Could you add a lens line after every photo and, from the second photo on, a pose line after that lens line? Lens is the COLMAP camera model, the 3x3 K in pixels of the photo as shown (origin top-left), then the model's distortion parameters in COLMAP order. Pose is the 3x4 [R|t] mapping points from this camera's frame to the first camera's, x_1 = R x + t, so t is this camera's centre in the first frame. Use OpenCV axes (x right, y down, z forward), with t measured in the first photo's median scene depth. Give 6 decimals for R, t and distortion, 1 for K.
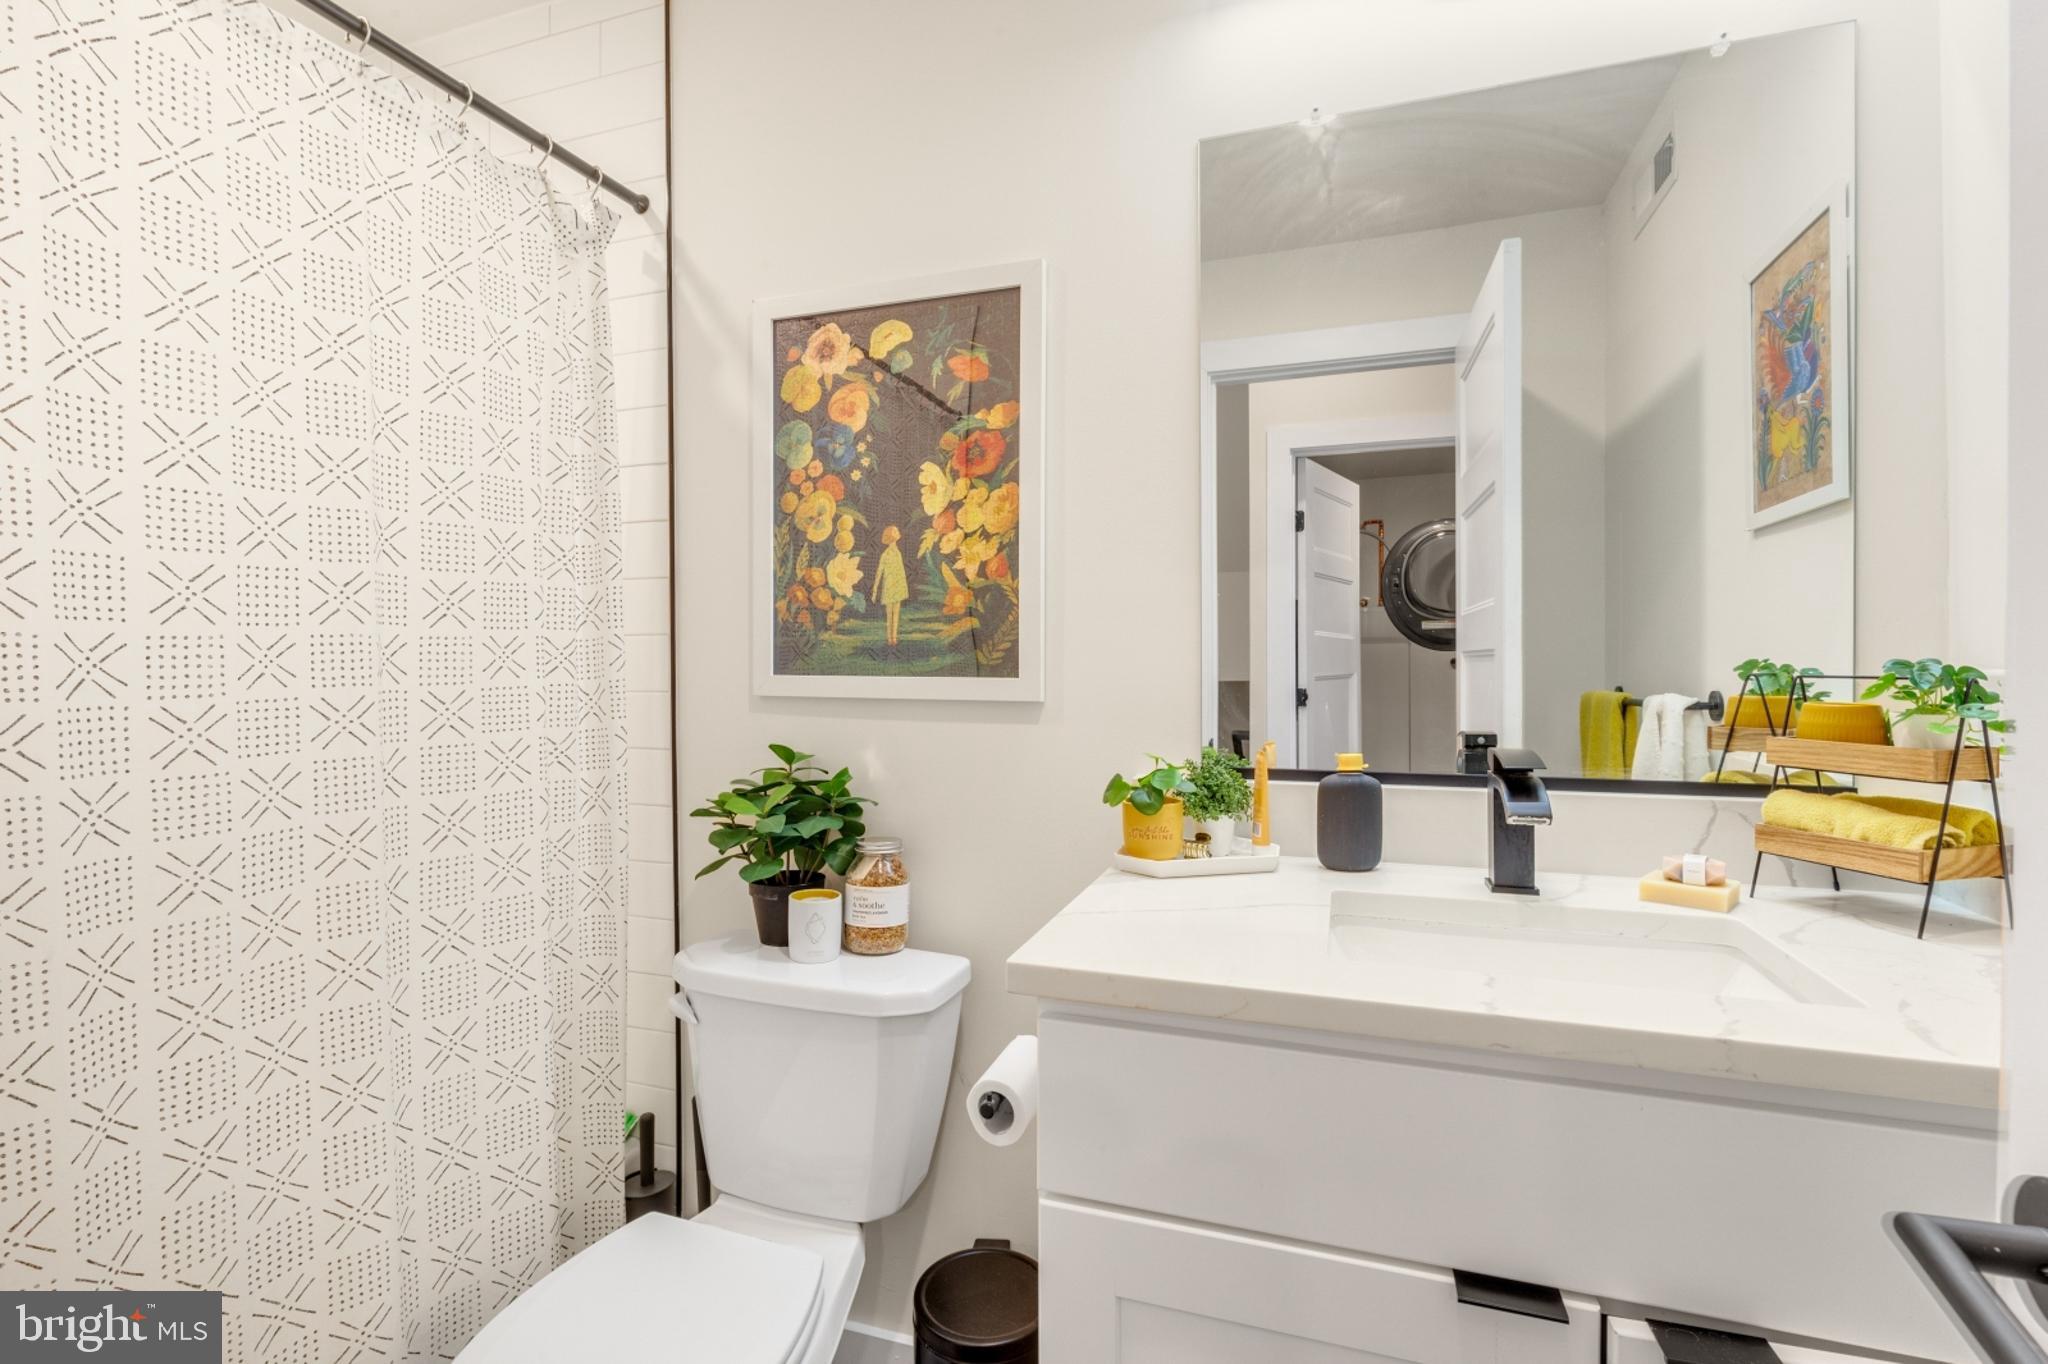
lens RADIAL K [[949.7, 0, 1012.0], [0, 949.7, 662.0], [0, 0, 1]] dist [-0.001670, -0.000865]
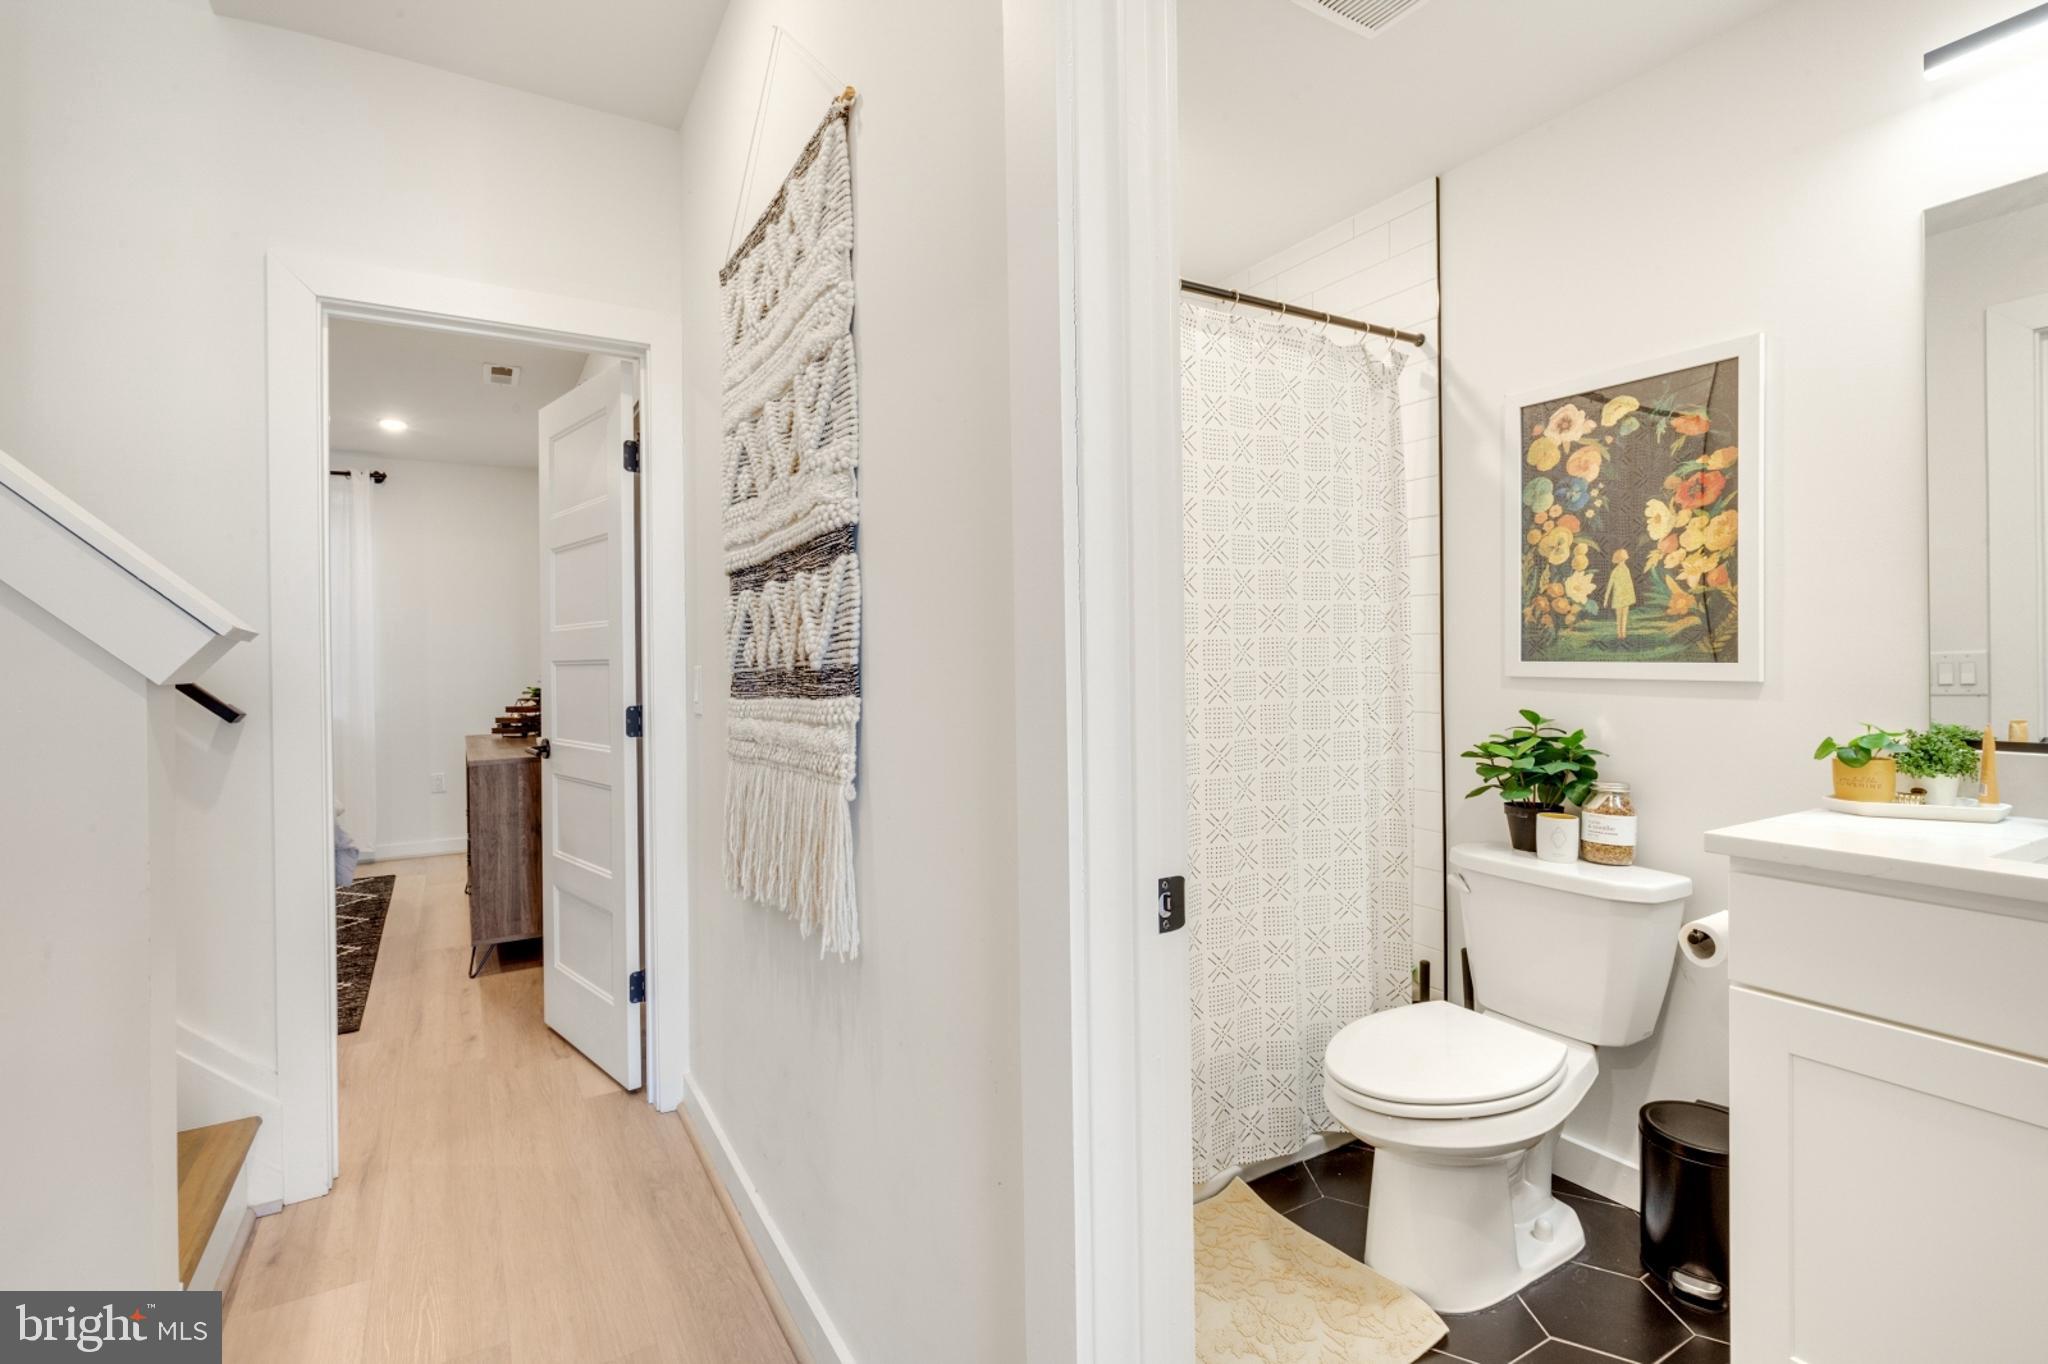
lens RADIAL K [[949.7, 0, 1012.0], [0, 949.7, 662.0], [0, 0, 1]] dist [-0.001670, -0.000865]
pose [[0.766209, -0.000017, -0.642591, 0.076223], [0.002309, 0.999994, 0.002726, 0.009645], [0.642587, -0.003573, 0.766204, -0.585298]]
